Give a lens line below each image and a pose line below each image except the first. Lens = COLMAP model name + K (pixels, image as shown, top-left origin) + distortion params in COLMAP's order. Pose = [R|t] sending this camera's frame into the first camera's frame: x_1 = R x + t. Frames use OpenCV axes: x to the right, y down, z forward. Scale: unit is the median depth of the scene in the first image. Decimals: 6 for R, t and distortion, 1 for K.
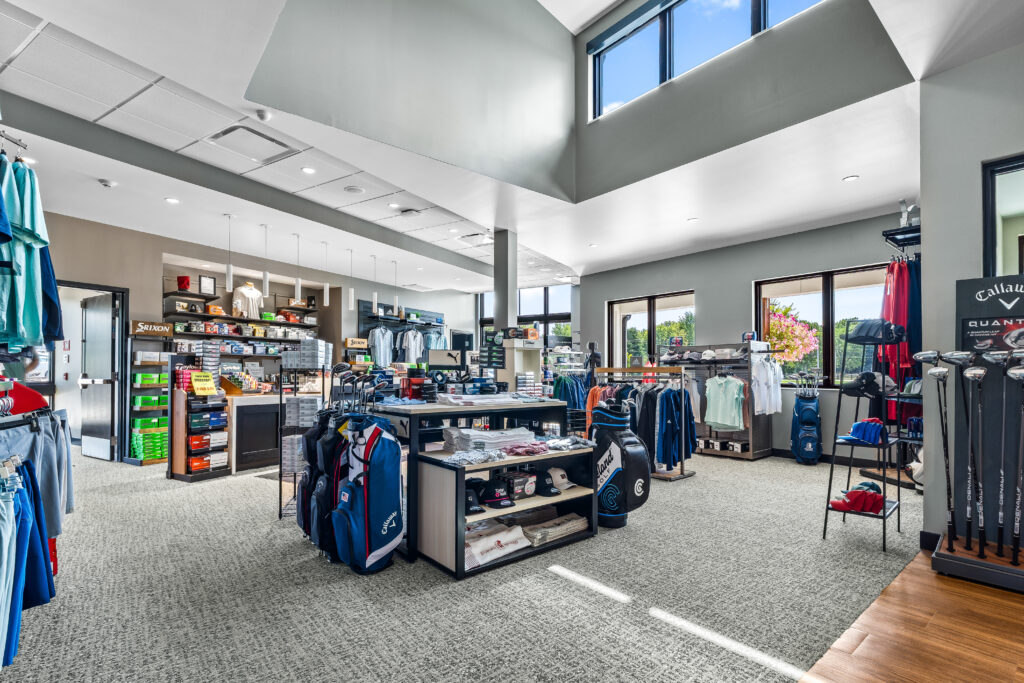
lens RADIAL K [[480.6, 0, 511.6], [0, 480.6, 366.5], [0, 0, 1]] dist [-0.000184, -0.000037]
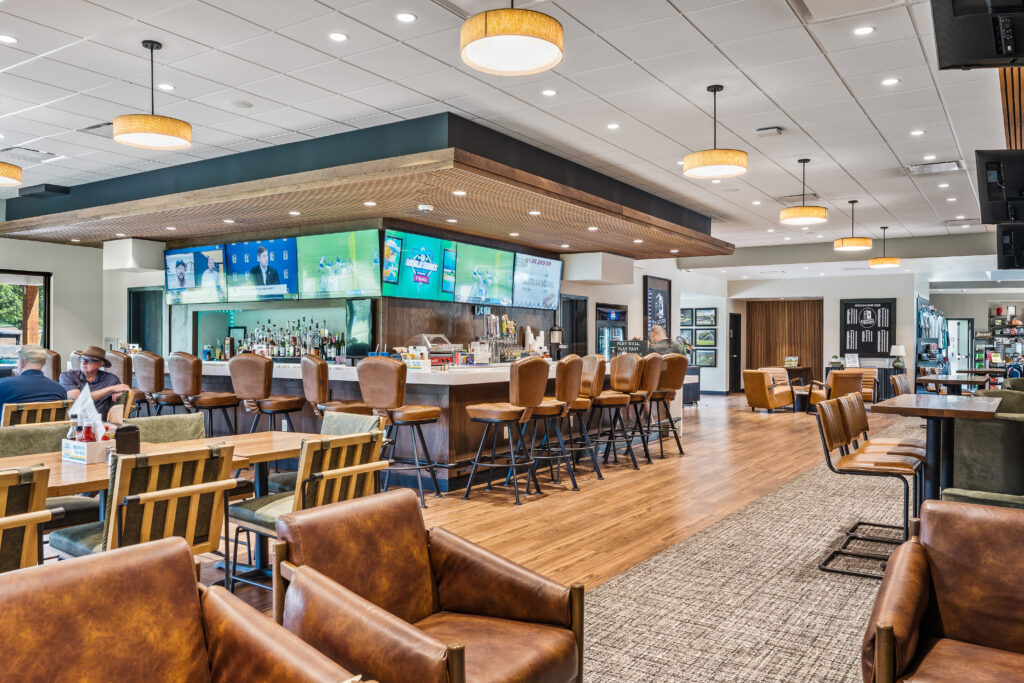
lens RADIAL K [[784.1, 0, 512.0], [0, 784.1, 341.5], [0, 0, 1]] dist [0.000177, 0.000609]
pose [[0.288515, -0.002541, -0.957472, 2.203284], [0.002851, 0.999994, -0.001794, -0.043540], [0.957471, -0.002212, 0.288520, -2.254606]]
